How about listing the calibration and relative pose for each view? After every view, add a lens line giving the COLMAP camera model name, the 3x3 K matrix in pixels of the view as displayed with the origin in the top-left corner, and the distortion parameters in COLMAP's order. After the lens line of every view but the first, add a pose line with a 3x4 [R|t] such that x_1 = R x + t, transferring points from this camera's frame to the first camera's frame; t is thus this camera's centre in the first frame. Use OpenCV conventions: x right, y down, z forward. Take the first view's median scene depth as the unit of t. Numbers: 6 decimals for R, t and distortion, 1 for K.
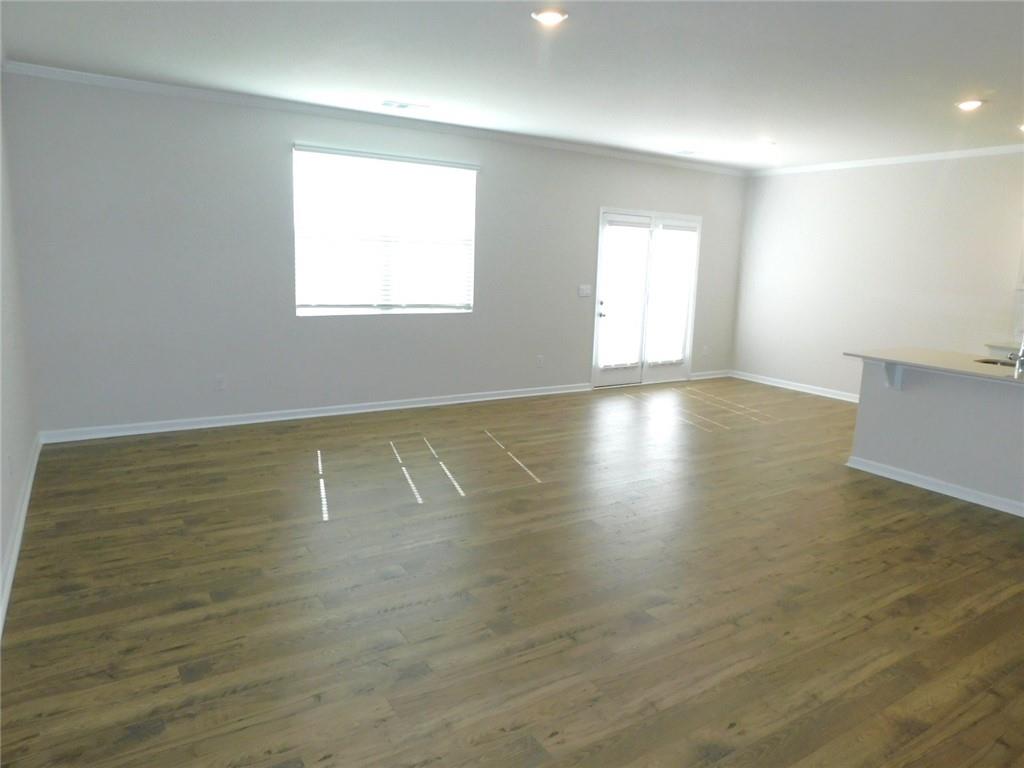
lens RADIAL K [[662.8, 0, 512.0], [0, 662.8, 384.0], [0, 0, 1]] dist [-0.068658, 0.000526]
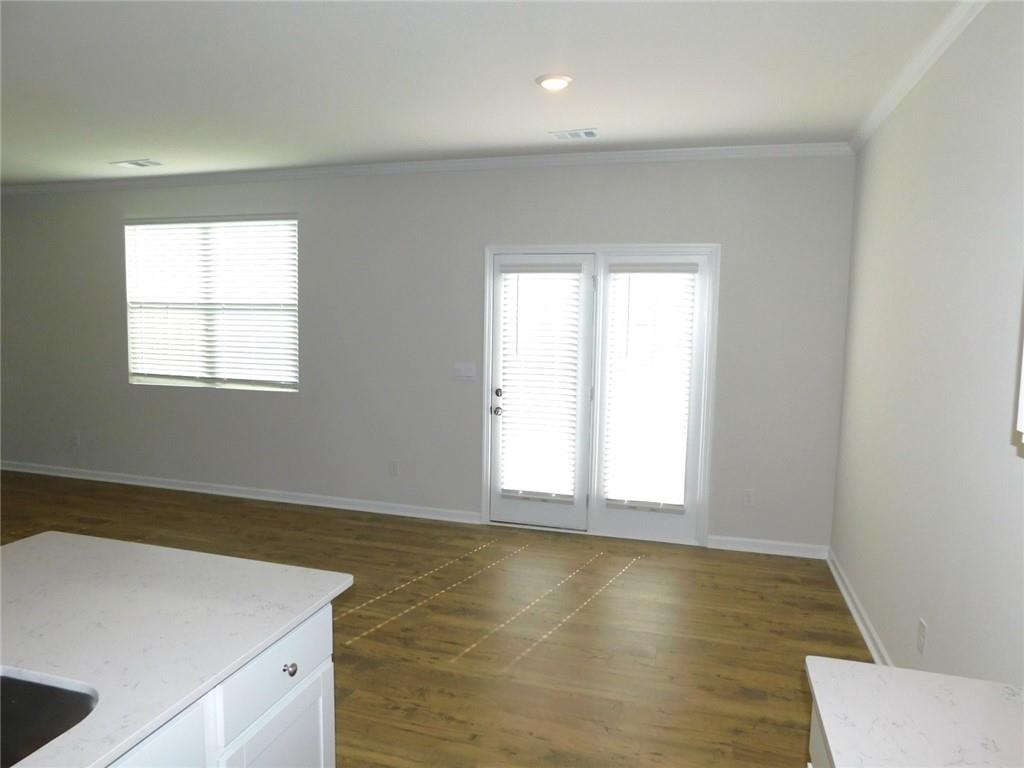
lens RADIAL K [[688.9, 0, 512.0], [0, 688.9, 384.0], [0, 0, 1]] dist [-0.002773, -0.000861]
pose [[0.648634, 0.046460, -0.759681, 0.671598], [-0.135449, 0.989248, -0.055150, -0.096233], [0.748951, 0.138670, 0.647953, 0.579310]]
